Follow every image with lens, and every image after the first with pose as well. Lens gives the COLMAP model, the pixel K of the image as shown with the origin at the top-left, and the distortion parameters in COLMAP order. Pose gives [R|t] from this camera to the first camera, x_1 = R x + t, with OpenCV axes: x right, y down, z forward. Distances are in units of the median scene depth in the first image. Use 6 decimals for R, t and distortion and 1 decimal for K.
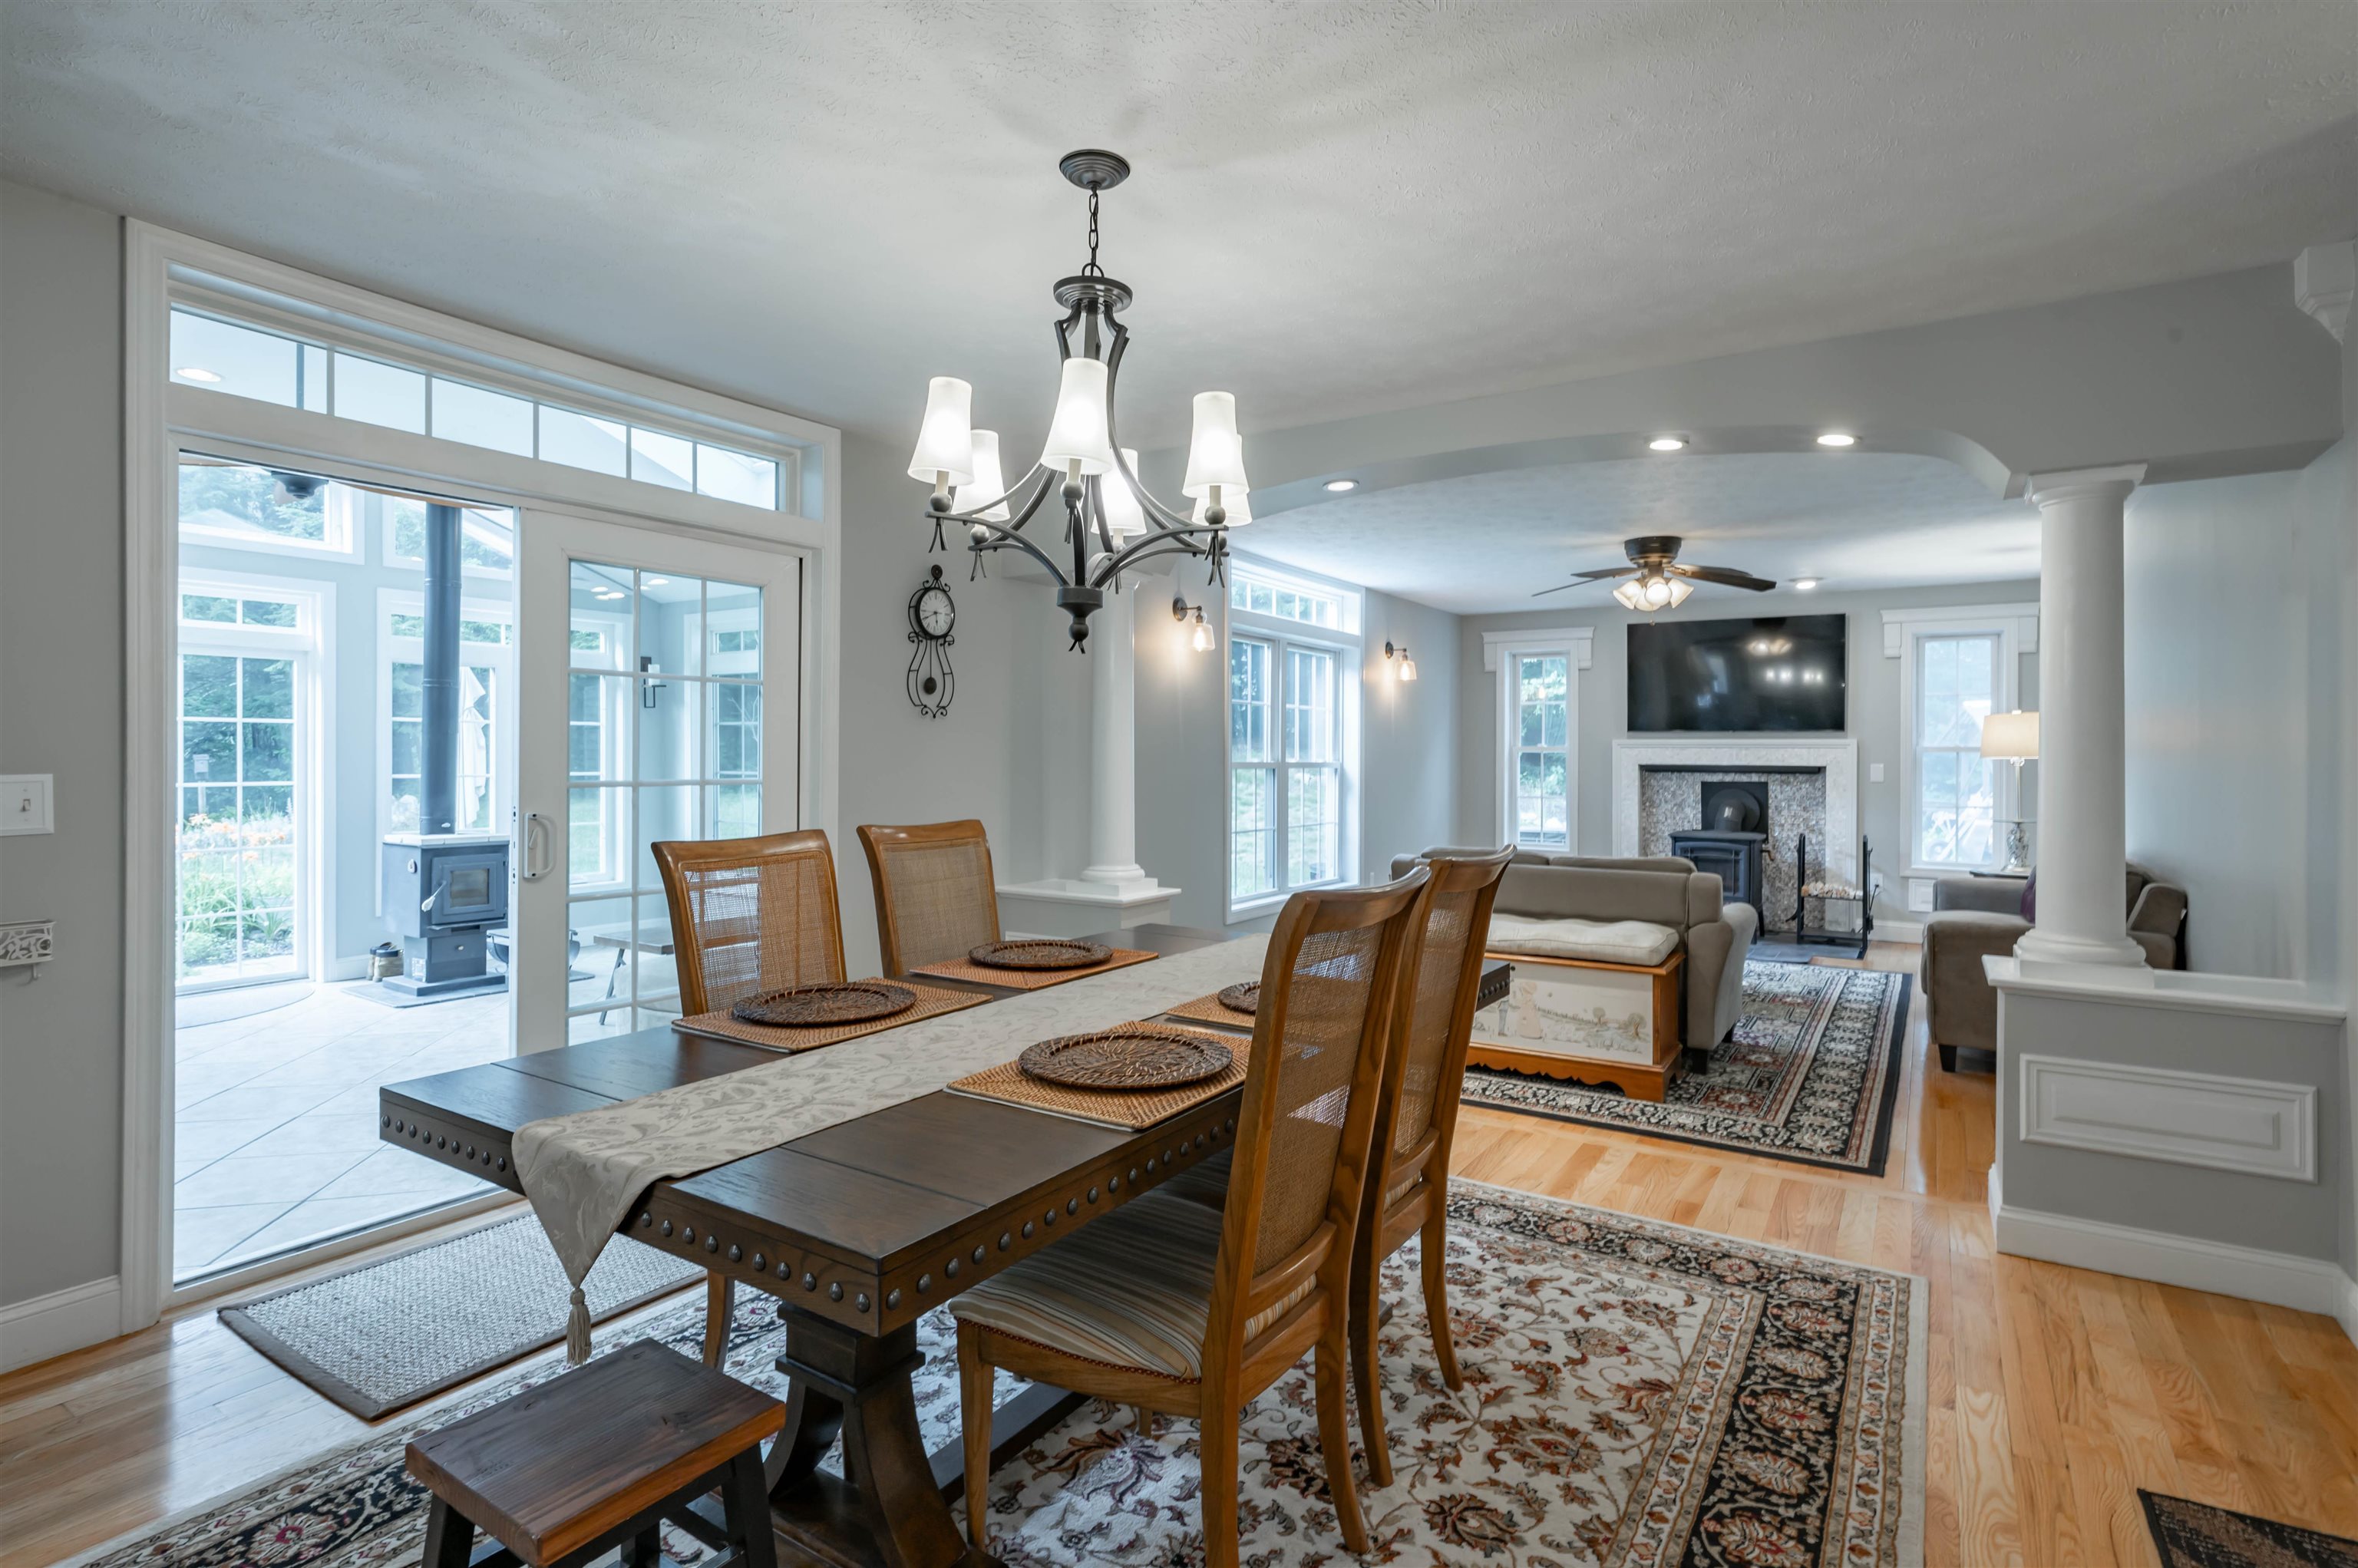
lens RADIAL K [[1145.0, 0, 1206.4], [0, 1145.0, 765.6], [0, 0, 1]] dist [-0.010536, 0.005359]
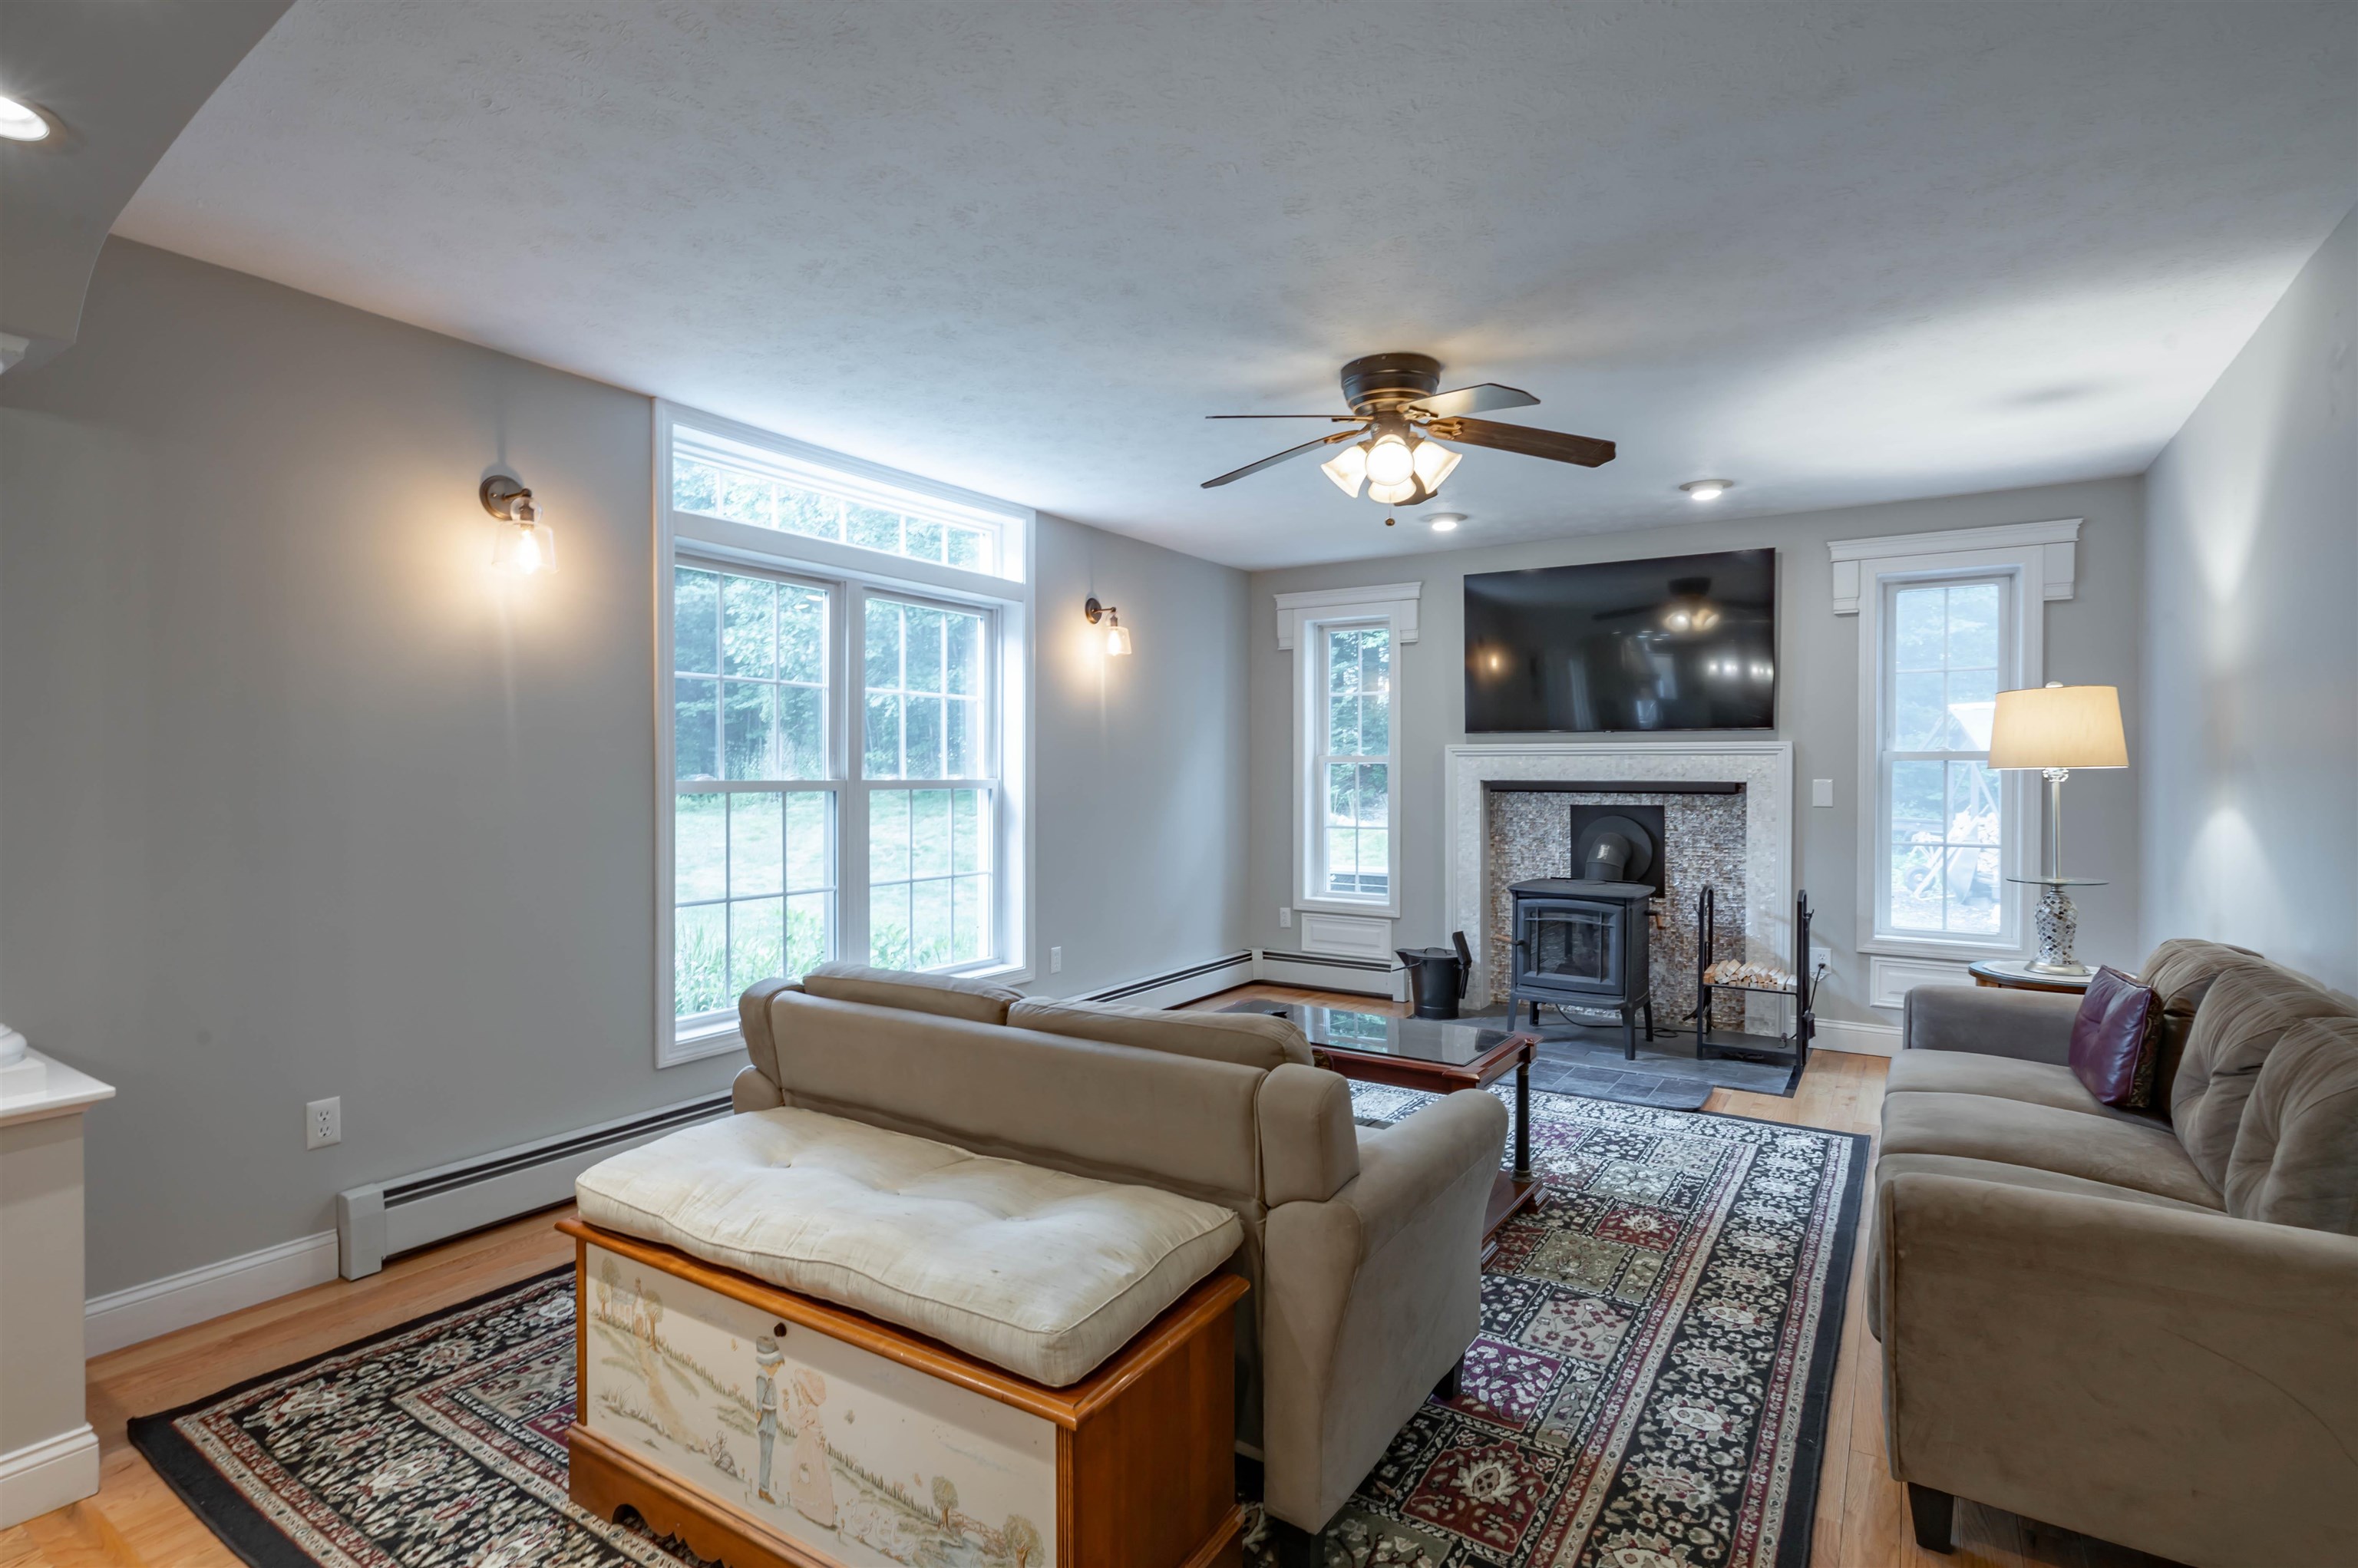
lens RADIAL K [[1145.0, 0, 1191.4], [0, 1145.0, 795.5], [0, 0, 1]] dist [-0.010536, 0.005359]
pose [[0.999988, -0.004151, 0.002757, 0.224533], [0.004115, 0.999905, 0.013162, -0.002046], [-0.002812, -0.013151, 0.999910, 0.347906]]
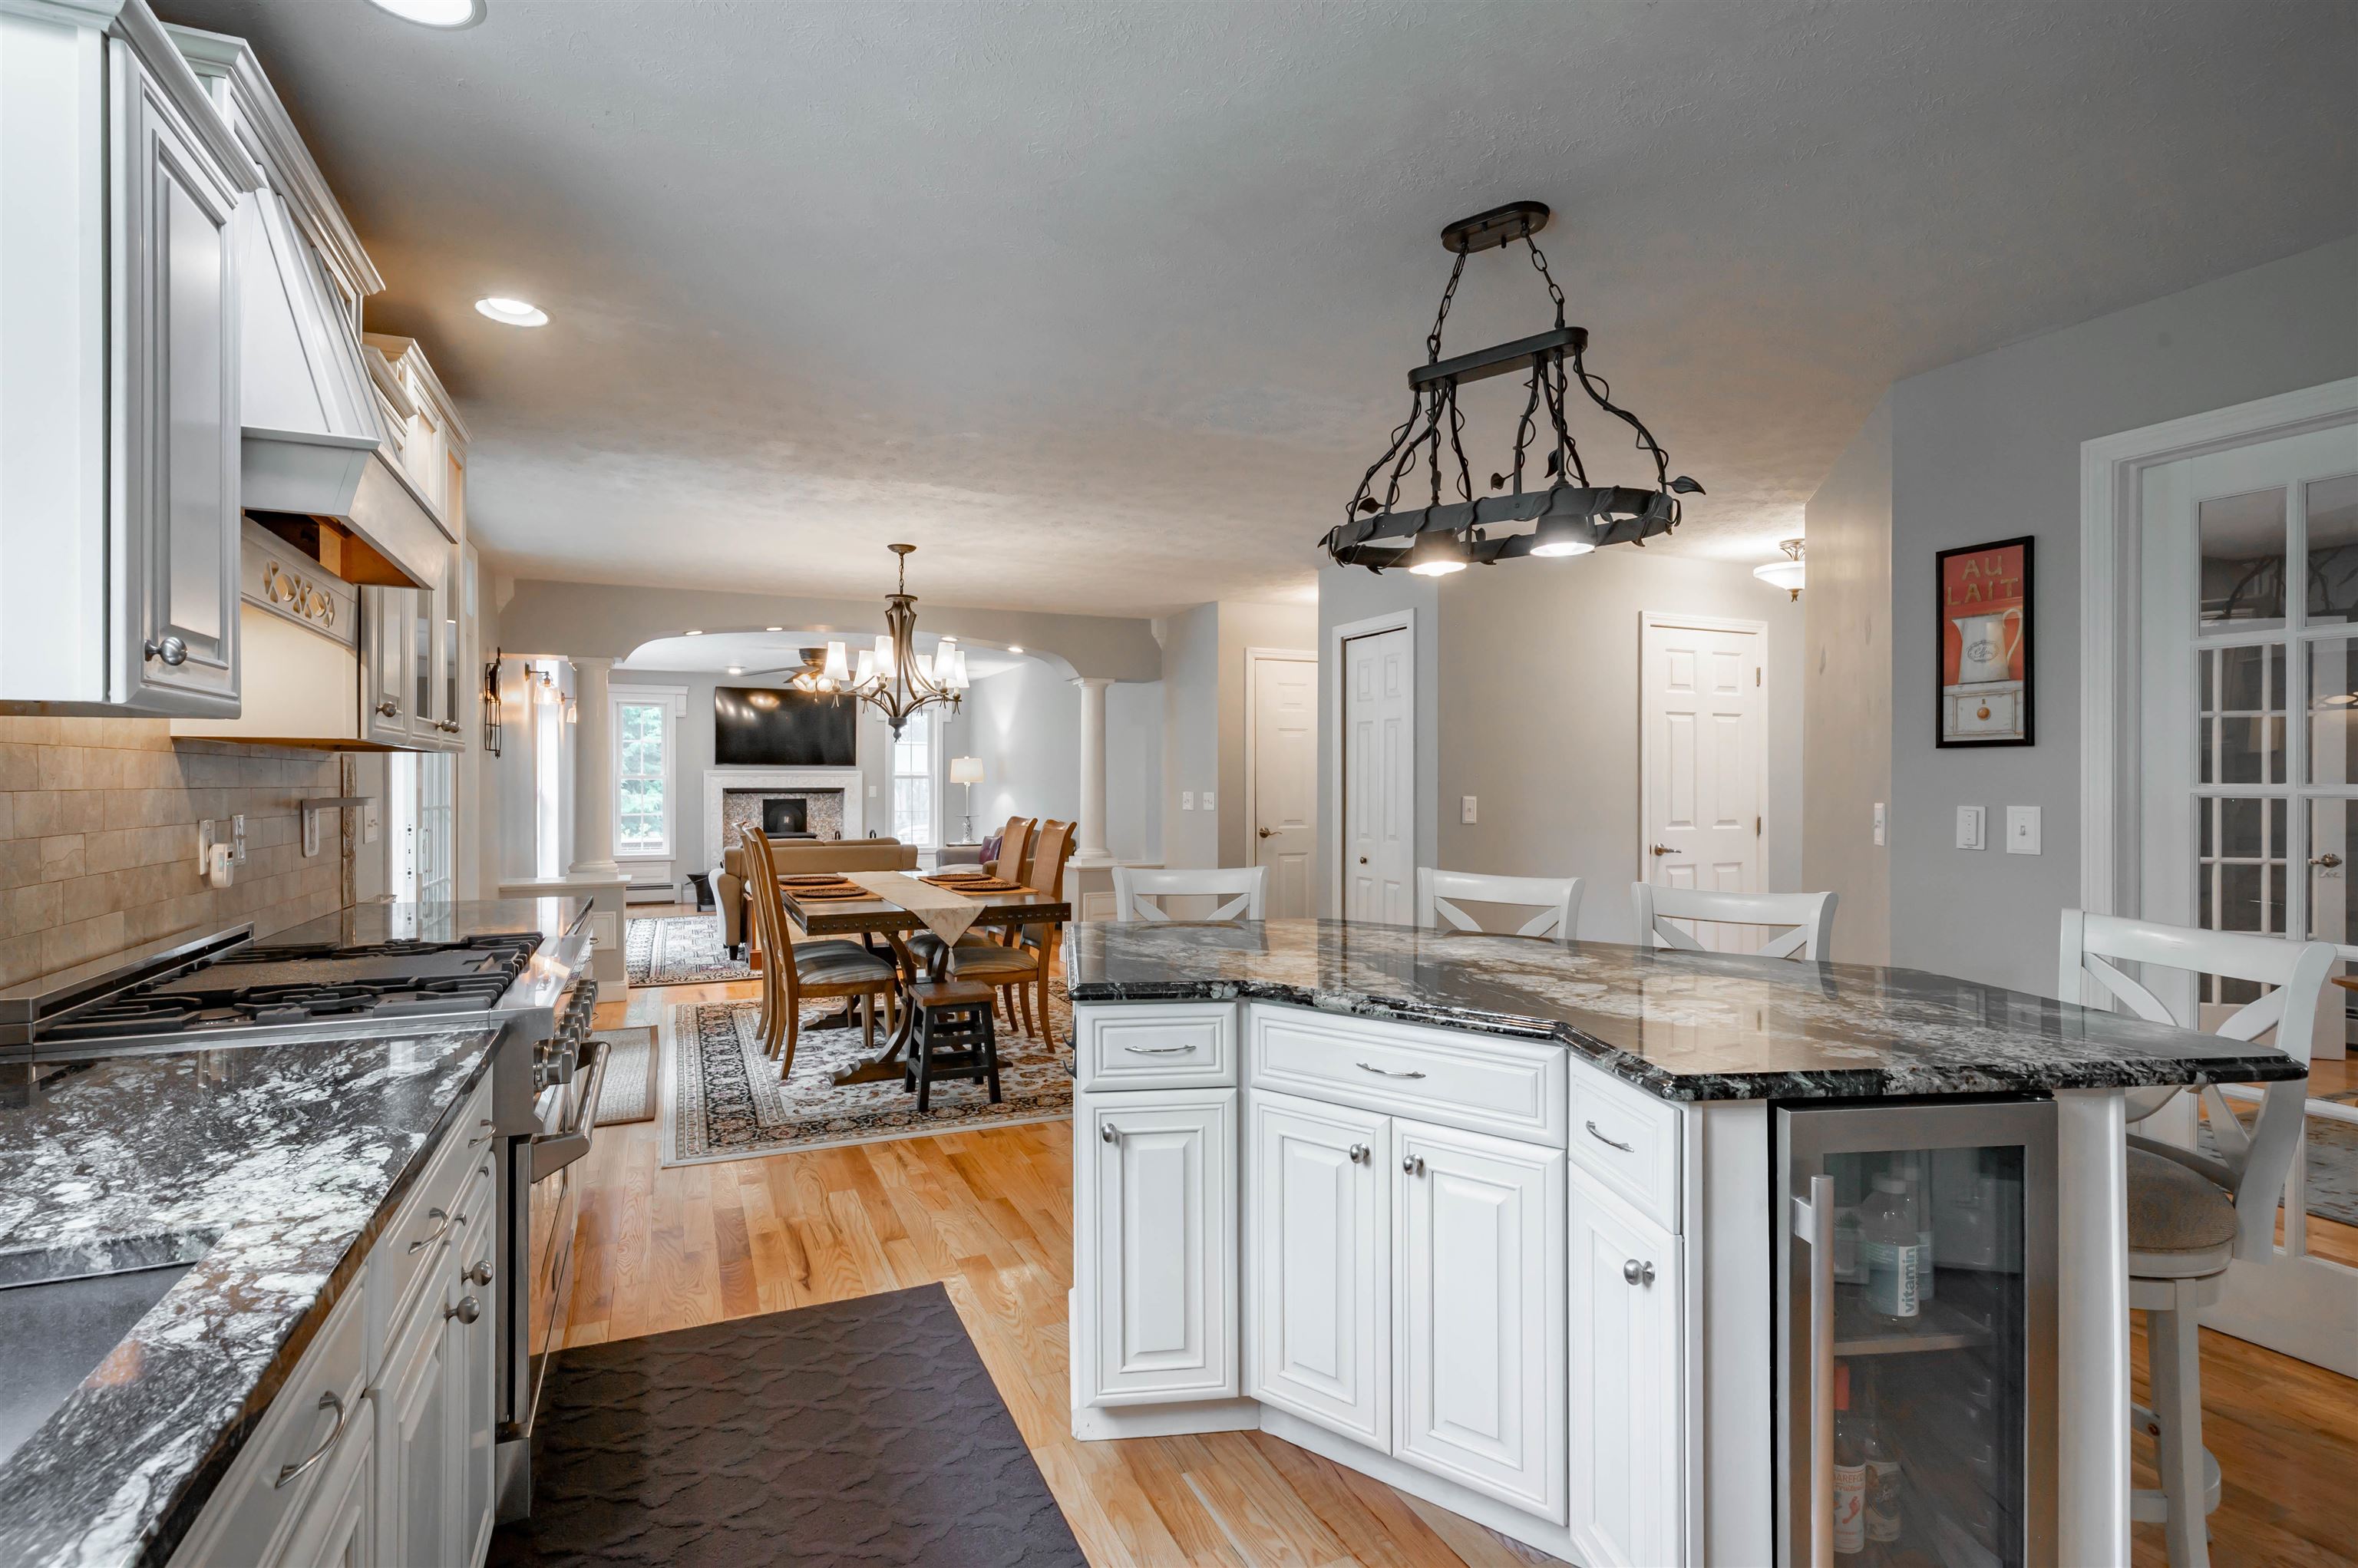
lens RADIAL K [[1145.0, 0, 1189.8], [0, 1145.0, 781.0], [0, 0, 1]] dist [-0.010536, 0.005359]
pose [[0.547299, -0.004724, 0.836924, -0.532917], [0.009419, 0.999956, -0.000516, -0.003871], [-0.836884, 0.008166, 0.547319, -0.260660]]
